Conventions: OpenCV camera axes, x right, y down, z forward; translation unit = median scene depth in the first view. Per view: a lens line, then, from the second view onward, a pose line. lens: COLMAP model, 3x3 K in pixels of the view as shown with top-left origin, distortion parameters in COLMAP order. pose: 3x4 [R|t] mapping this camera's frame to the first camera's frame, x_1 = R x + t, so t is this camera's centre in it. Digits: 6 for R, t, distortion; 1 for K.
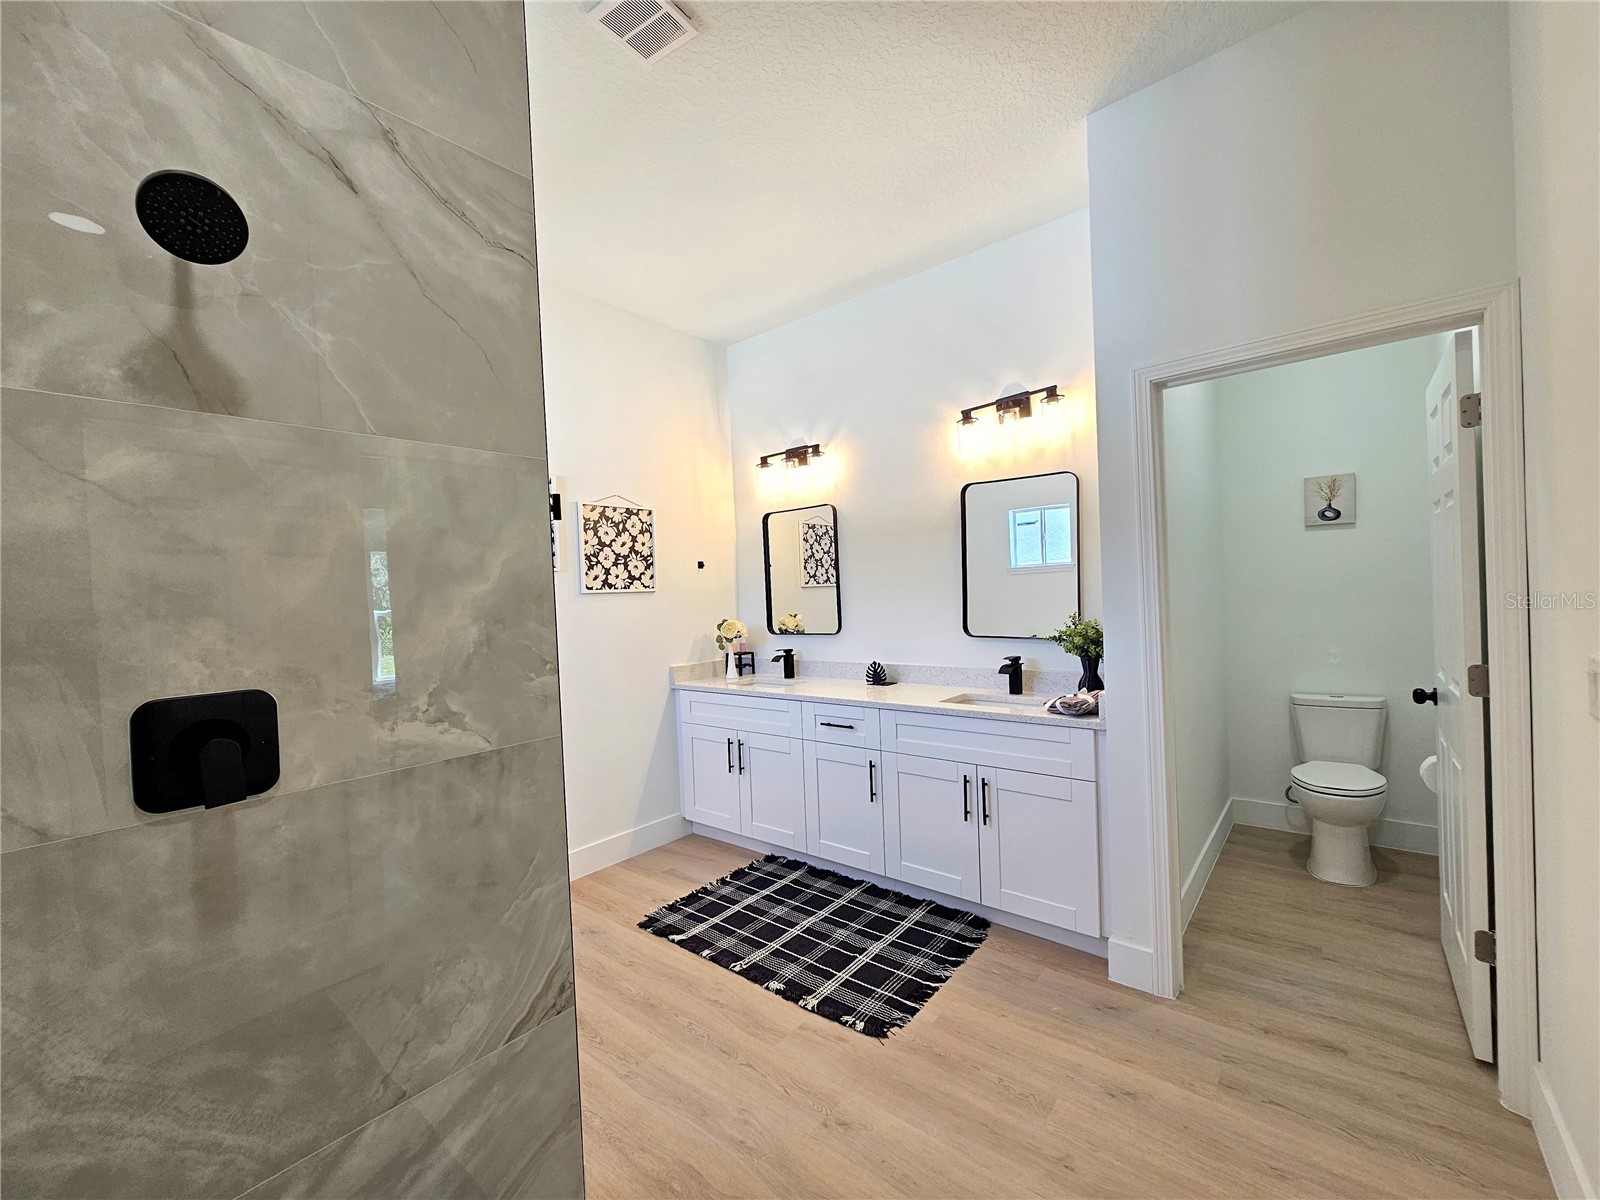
lens RADIAL K [[658.2, 0, 802.0], [0, 658.2, 605.6], [0, 0, 1]] dist [-0.003056, 0.001683]
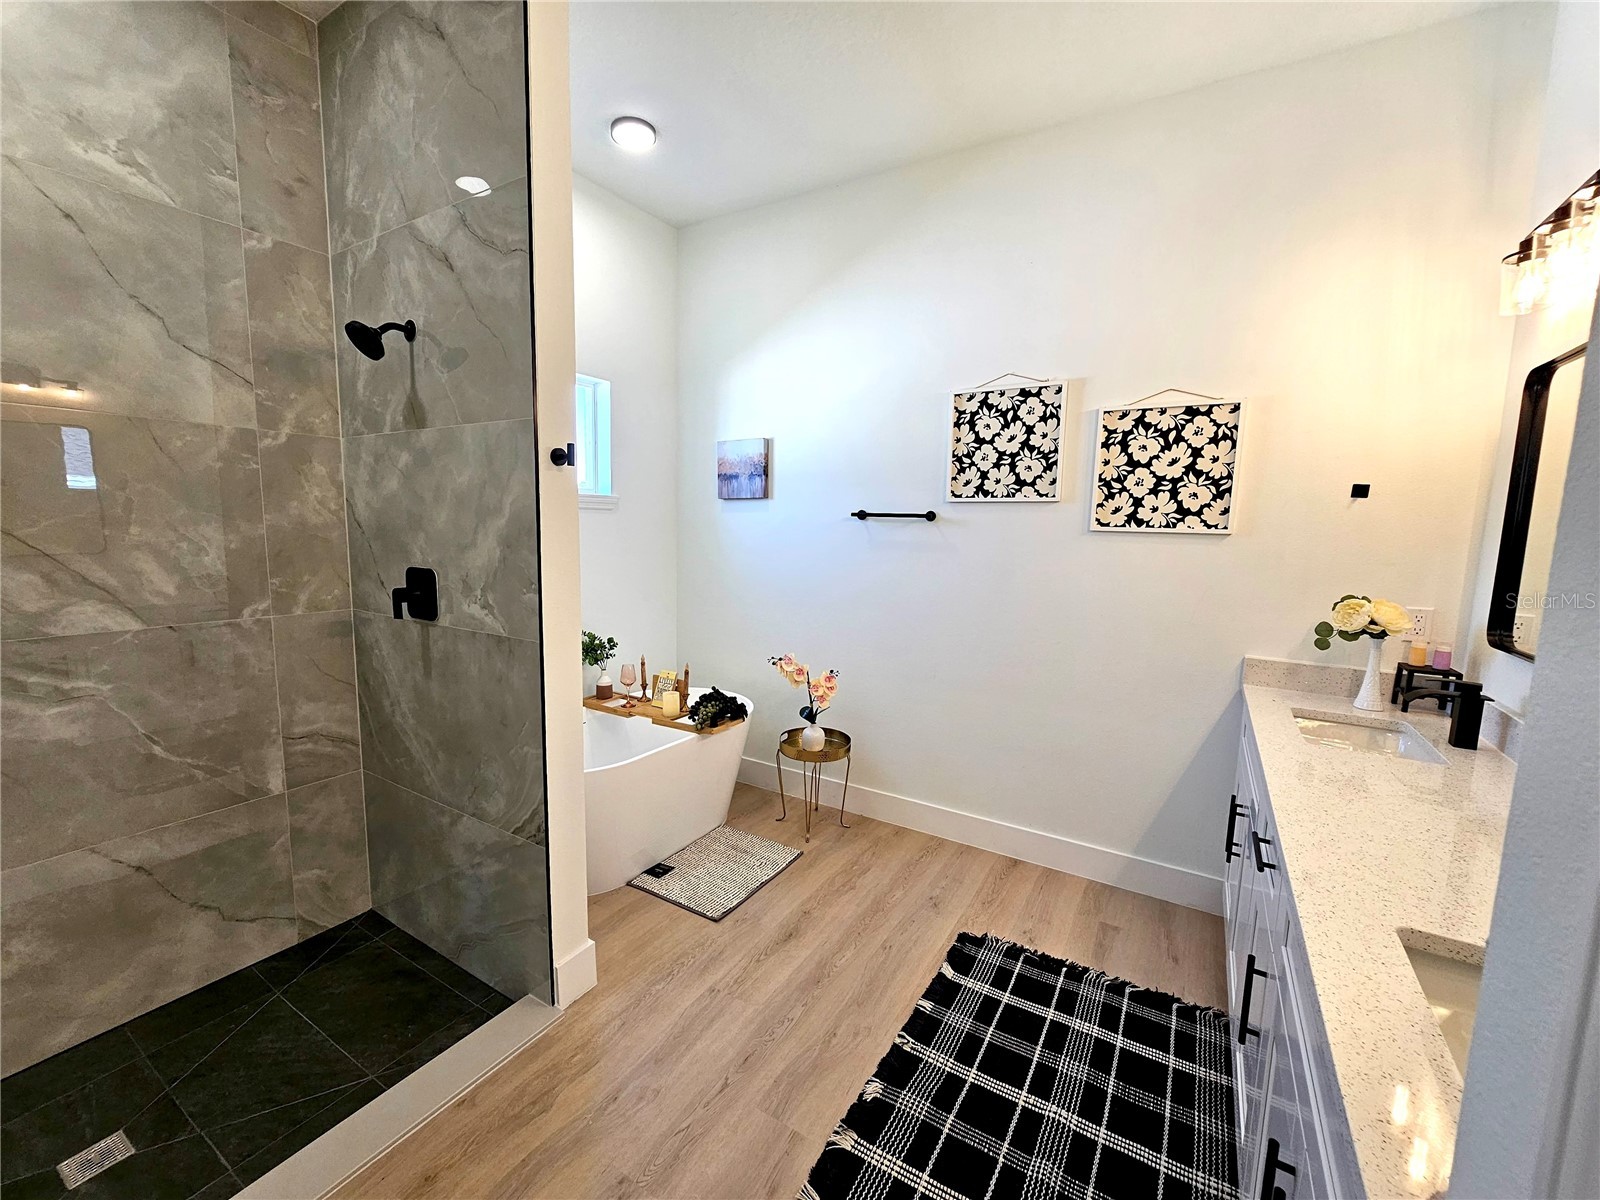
lens RADIAL K [[658.2, 0, 796.2], [0, 658.2, 603.6], [0, 0, 1]] dist [-0.003056, 0.001683]
pose [[0.139251, 0.169713, -0.975606, 0.382720], [-0.047098, 0.985225, 0.164663, -0.044412], [0.989137, 0.023020, 0.145186, 0.542985]]
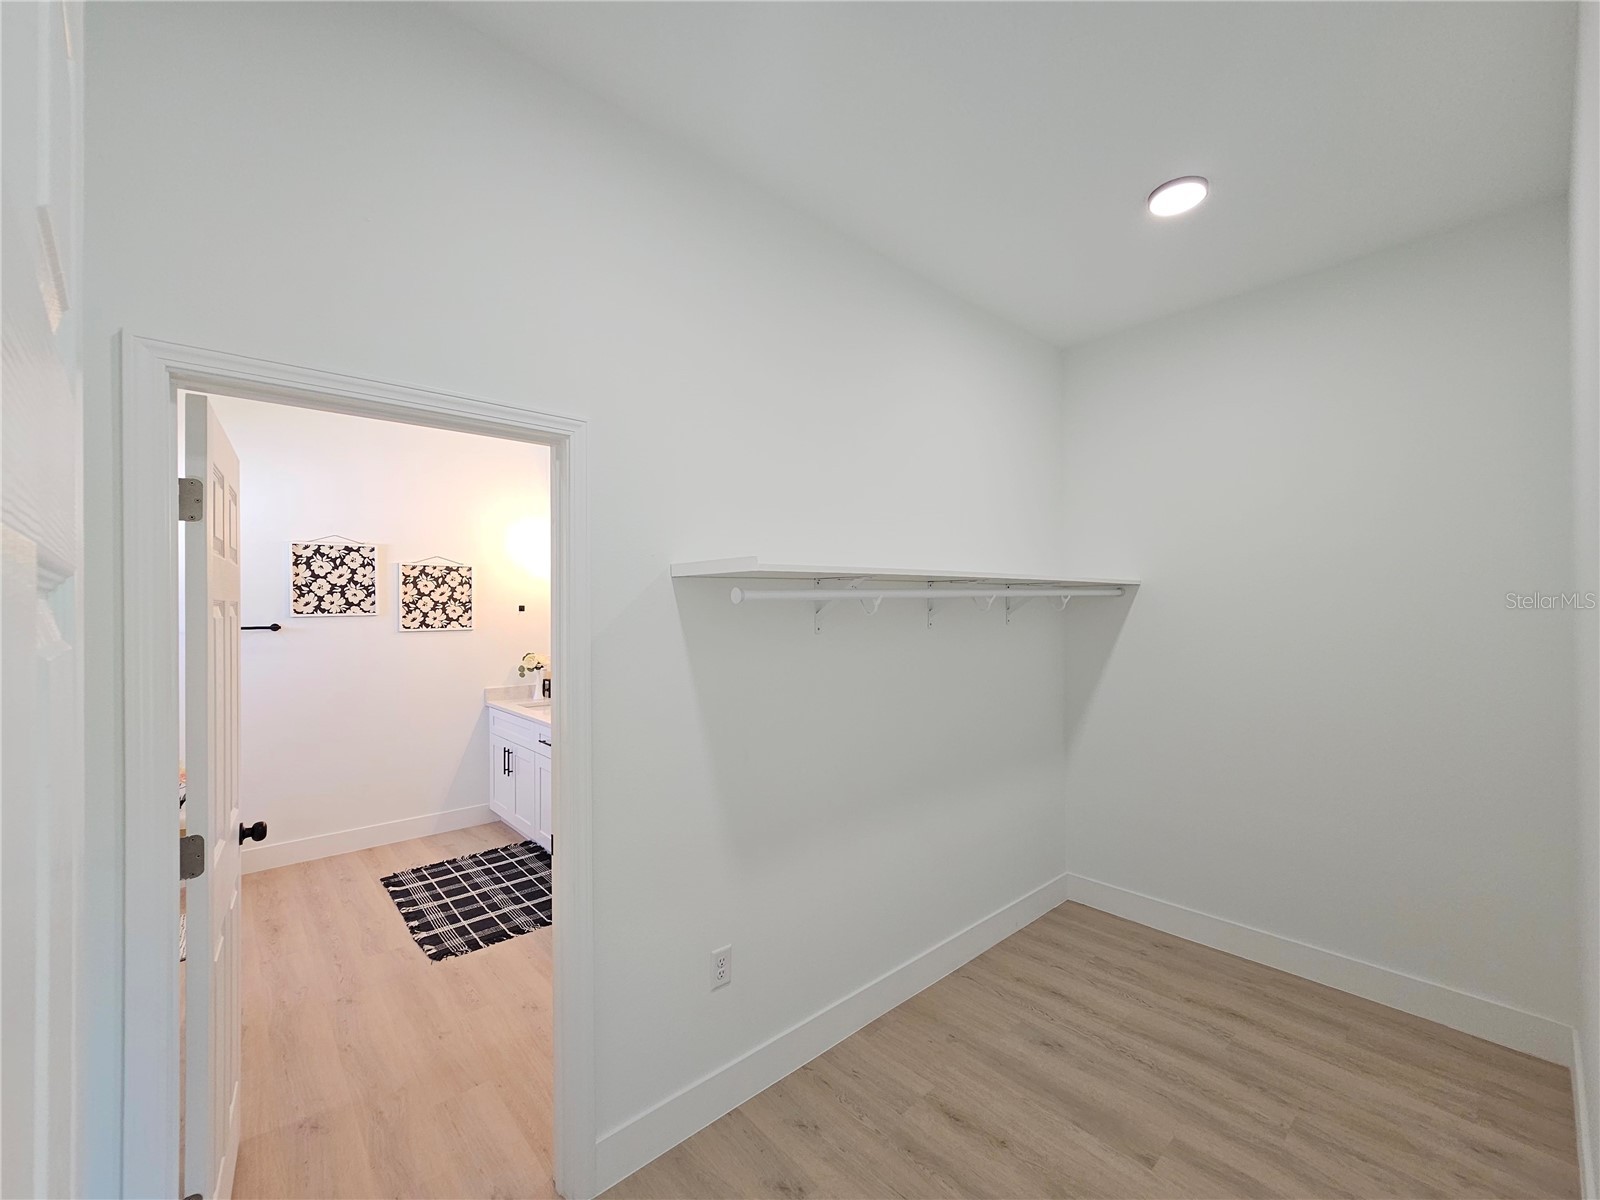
lens RADIAL K [[658.2, 0, 805.0], [0, 658.2, 606.2], [0, 0, 1]] dist [-0.003056, 0.001683]
pose [[0.989069, 0.034619, -0.143332, 0.663363], [-0.036929, 0.999227, -0.013487, -0.081324], [0.142755, 0.018632, 0.989583, -0.202234]]
